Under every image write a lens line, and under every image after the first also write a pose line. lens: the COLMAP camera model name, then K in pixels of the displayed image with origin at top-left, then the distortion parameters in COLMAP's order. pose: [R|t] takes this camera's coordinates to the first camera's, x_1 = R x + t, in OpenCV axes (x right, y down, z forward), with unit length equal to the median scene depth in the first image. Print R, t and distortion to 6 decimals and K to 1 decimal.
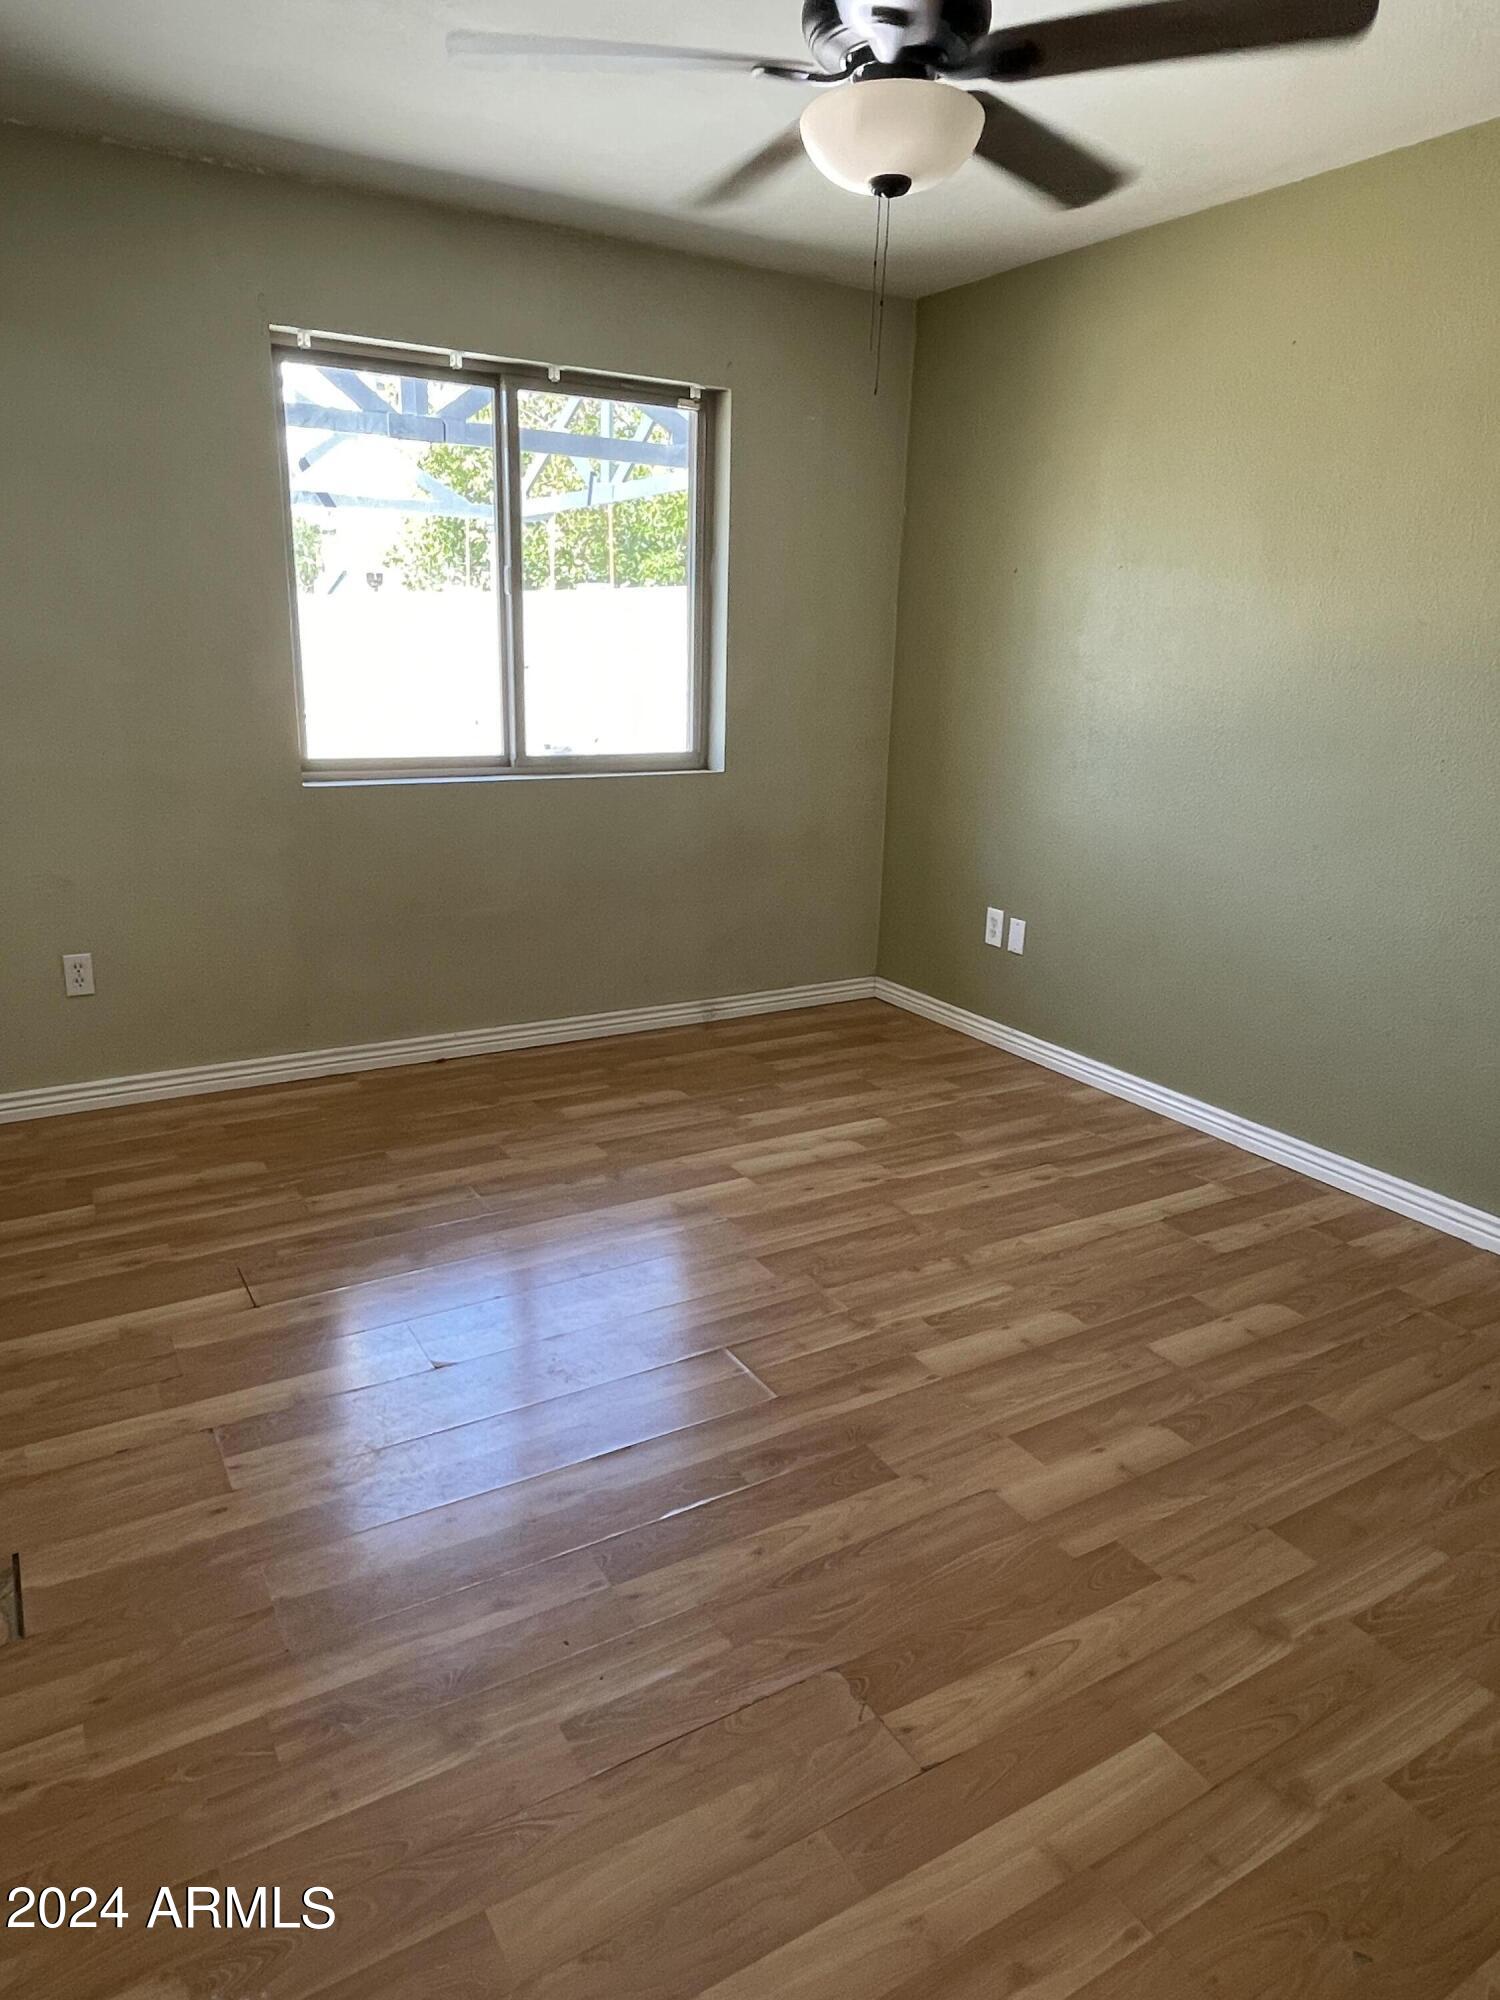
lens RADIAL K [[1278.9, 0, 731.9], [0, 1278.9, 1004.1], [0, 0, 1]] dist [0.013683, -0.015181]
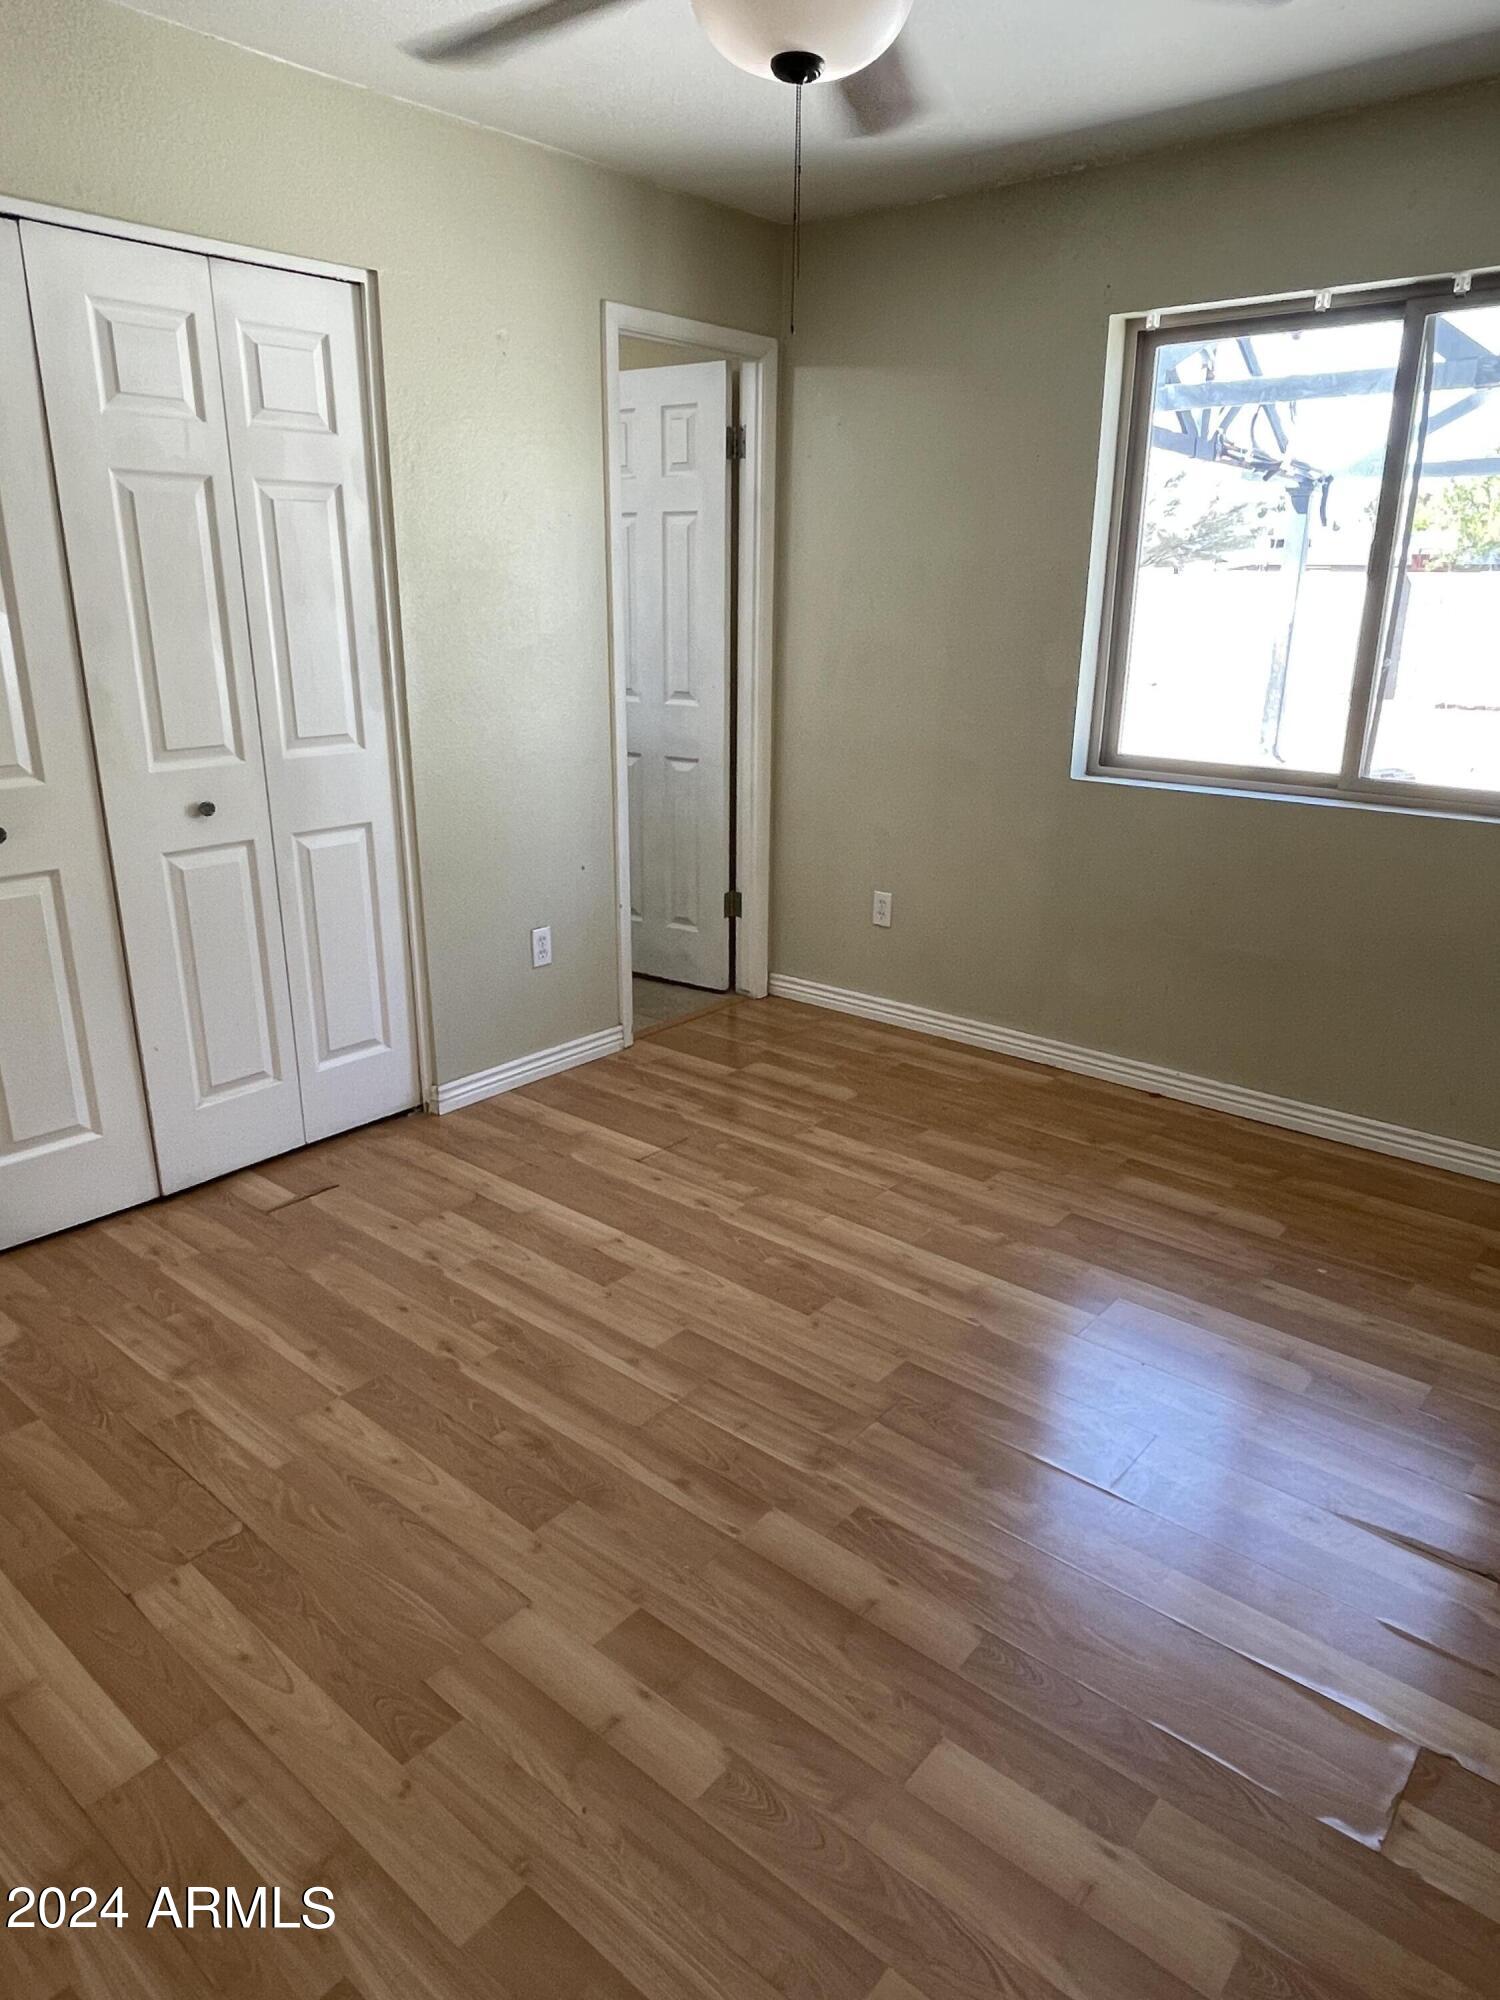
lens RADIAL K [[1278.9, 0, 735.6], [0, 1278.9, 995.2], [0, 0, 1]] dist [0.013683, -0.015181]
pose [[0.325077, 0.264744, -0.907874, 0.629999], [-0.262746, 0.947502, 0.182219, -0.143876], [0.908454, 0.179305, 0.377572, 0.484251]]
